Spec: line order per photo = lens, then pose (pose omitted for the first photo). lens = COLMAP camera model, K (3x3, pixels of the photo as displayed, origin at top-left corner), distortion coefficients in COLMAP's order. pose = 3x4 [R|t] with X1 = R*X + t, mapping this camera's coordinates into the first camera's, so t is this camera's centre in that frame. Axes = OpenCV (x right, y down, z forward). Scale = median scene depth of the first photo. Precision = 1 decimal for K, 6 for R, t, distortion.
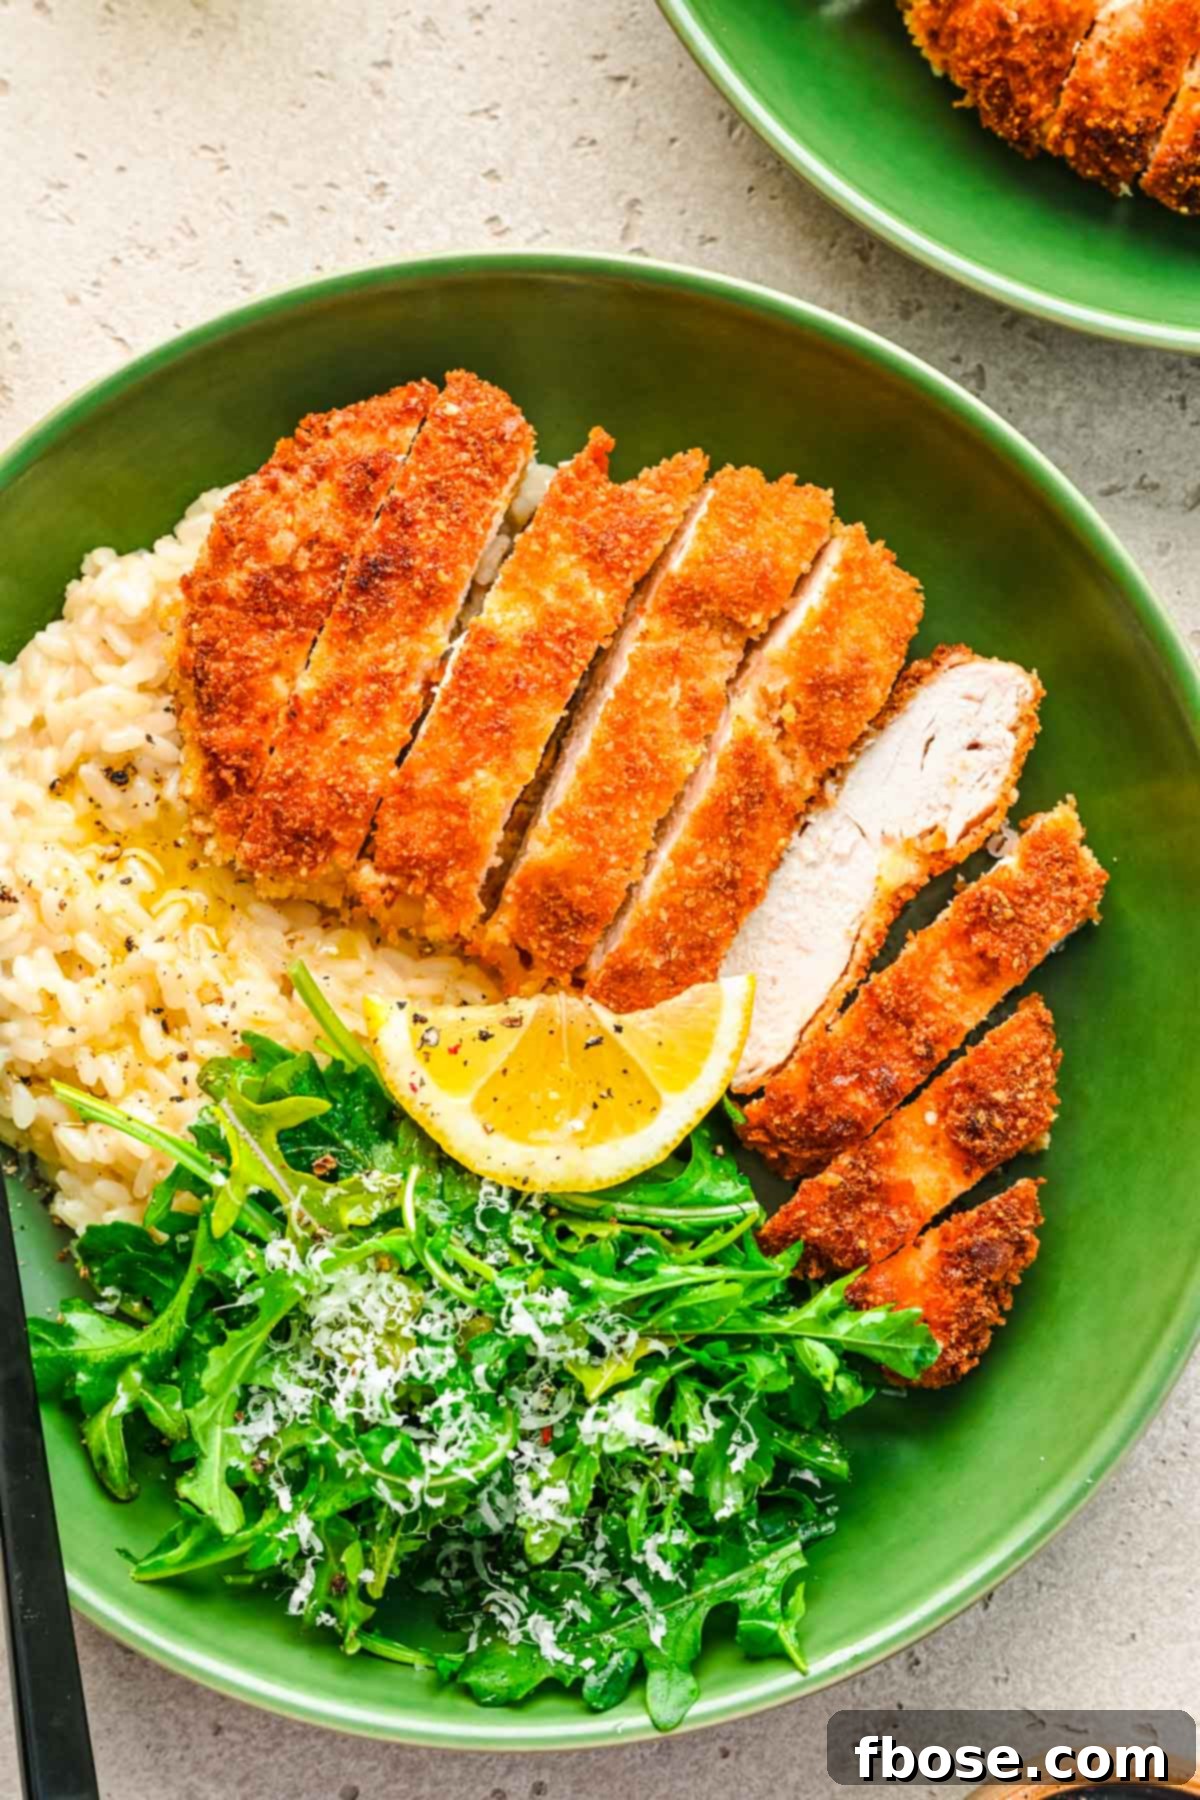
lens RADIAL K [[3604.7, 0, 600.0], [0, 3604.7, 900.0], [0, 0, 1]] dist [-0.153226, 0.215407]
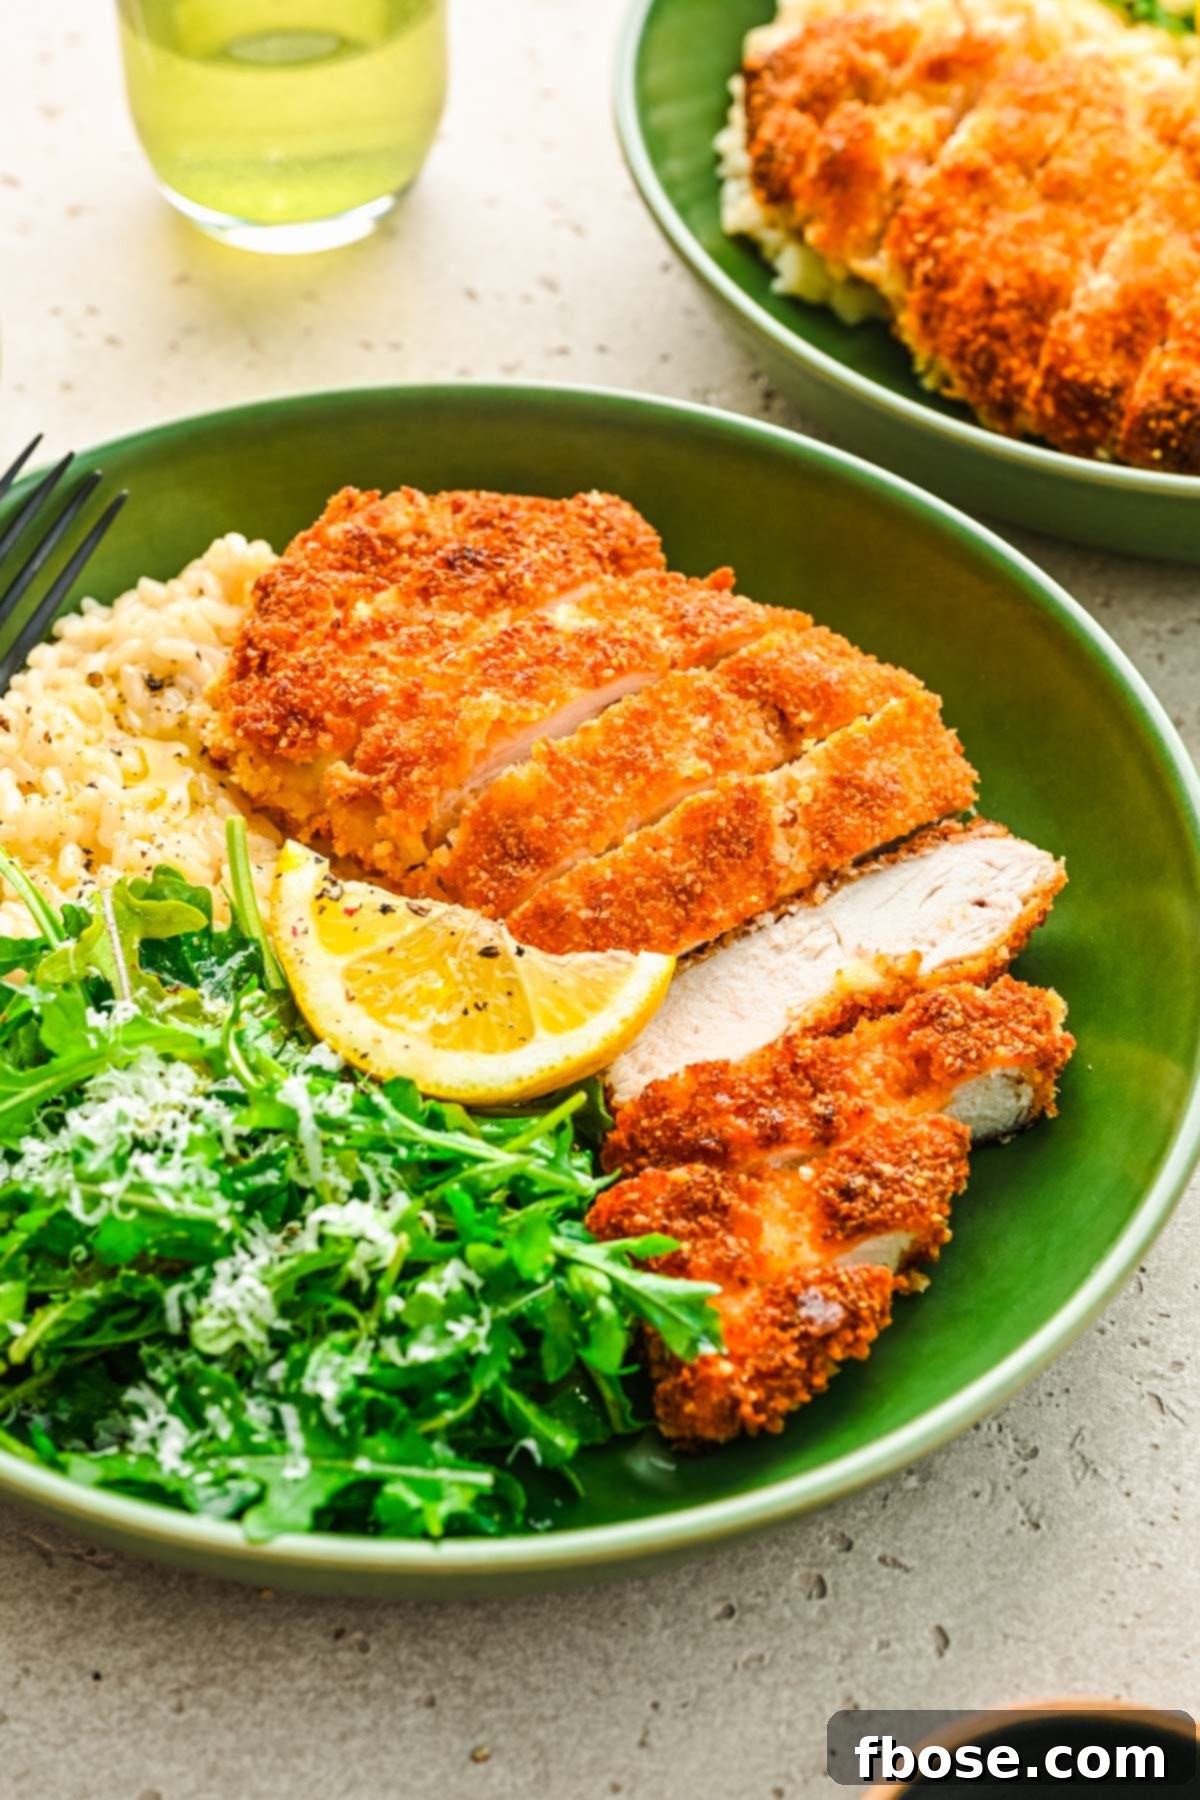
lens RADIAL K [[3604.7, 0, 600.0], [0, 3604.7, 900.0], [0, 0, 1]] dist [-0.153226, 0.215407]
pose [[0.932060, 0.282001, -0.227461, 0.230208], [-0.362030, 0.749305, -0.554506, 0.529256], [0.014066, 0.599181, 0.800490, 0.238295]]
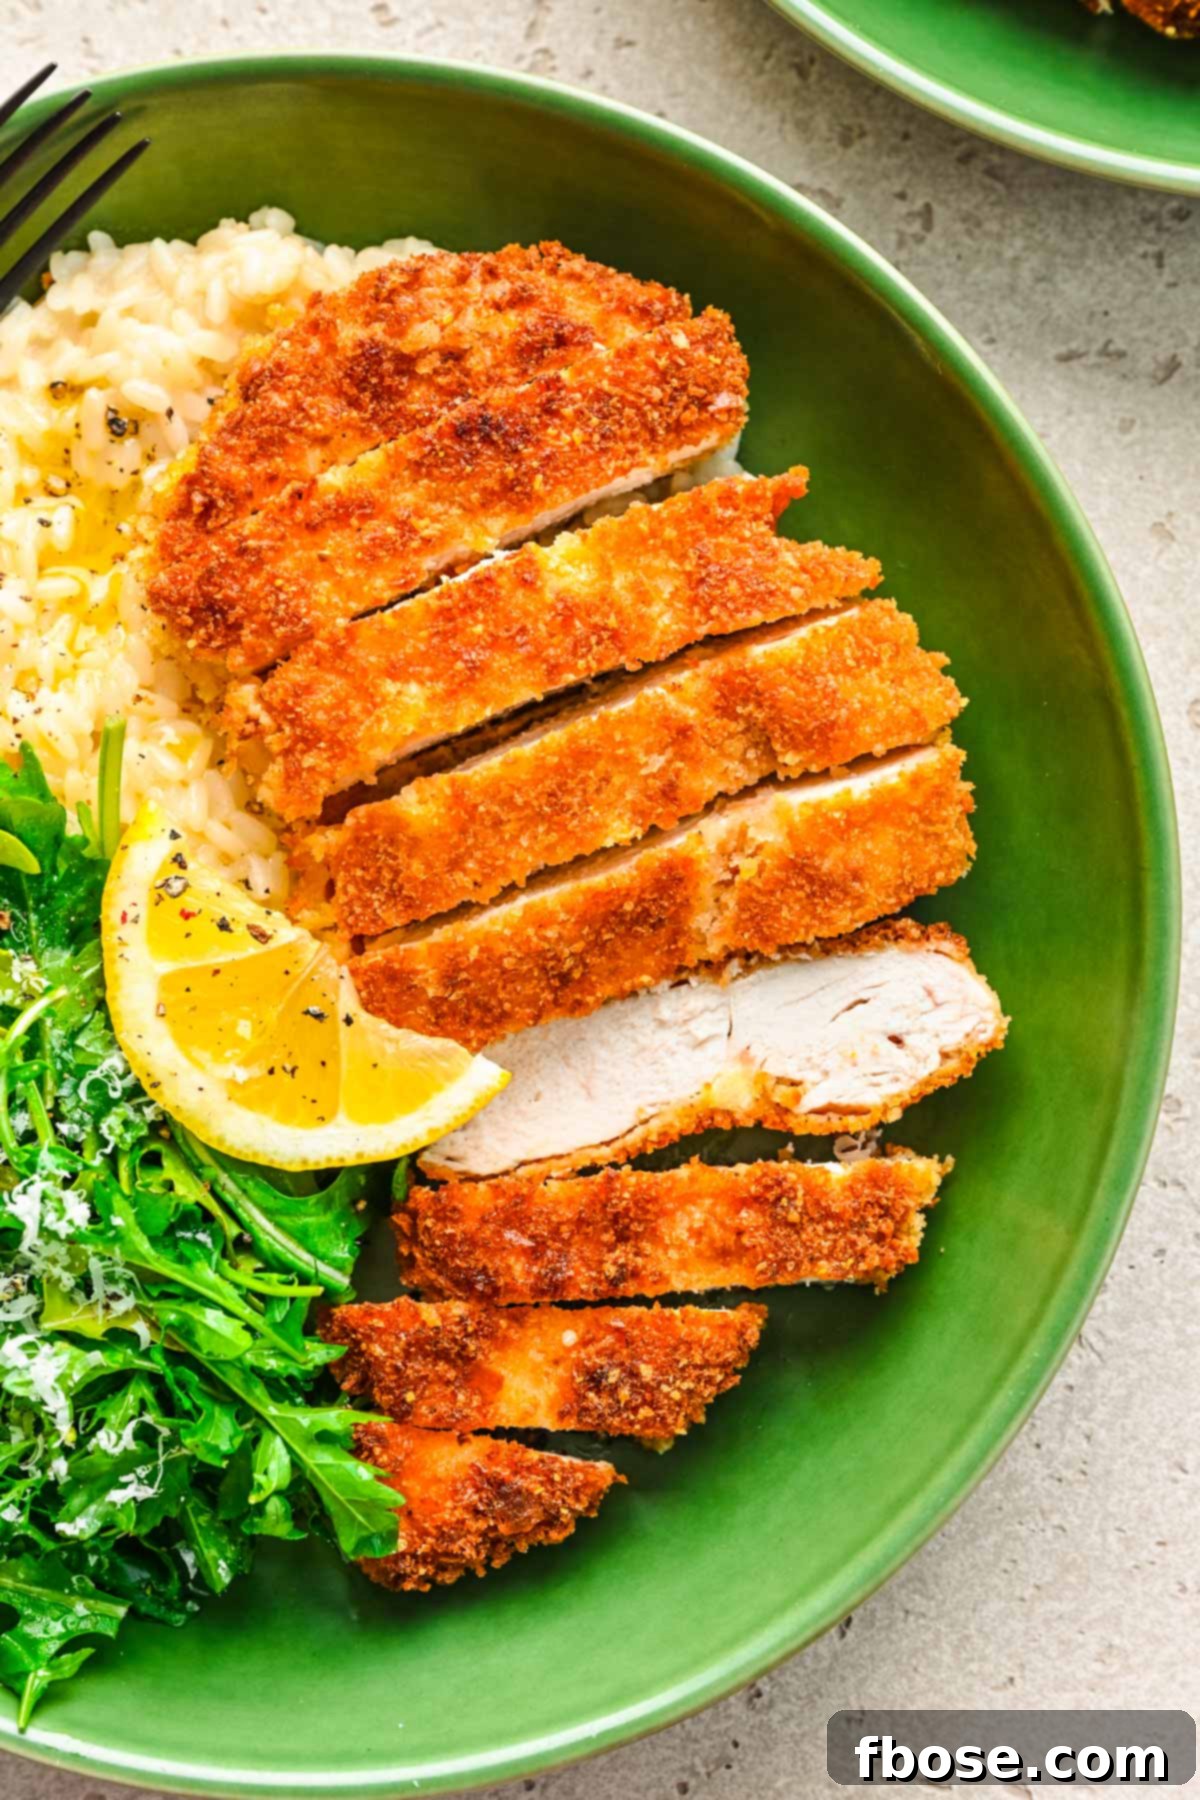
lens RADIAL K [[3604.7, 0, 600.0], [0, 3604.7, 900.0], [0, 0, 1]] dist [-0.153226, 0.215407]
pose [[0.759016, 0.647186, -0.071030, 0.091123], [-0.645235, 0.762297, 0.050751, -0.066813], [0.086992, 0.007310, 0.996182, 0.151669]]
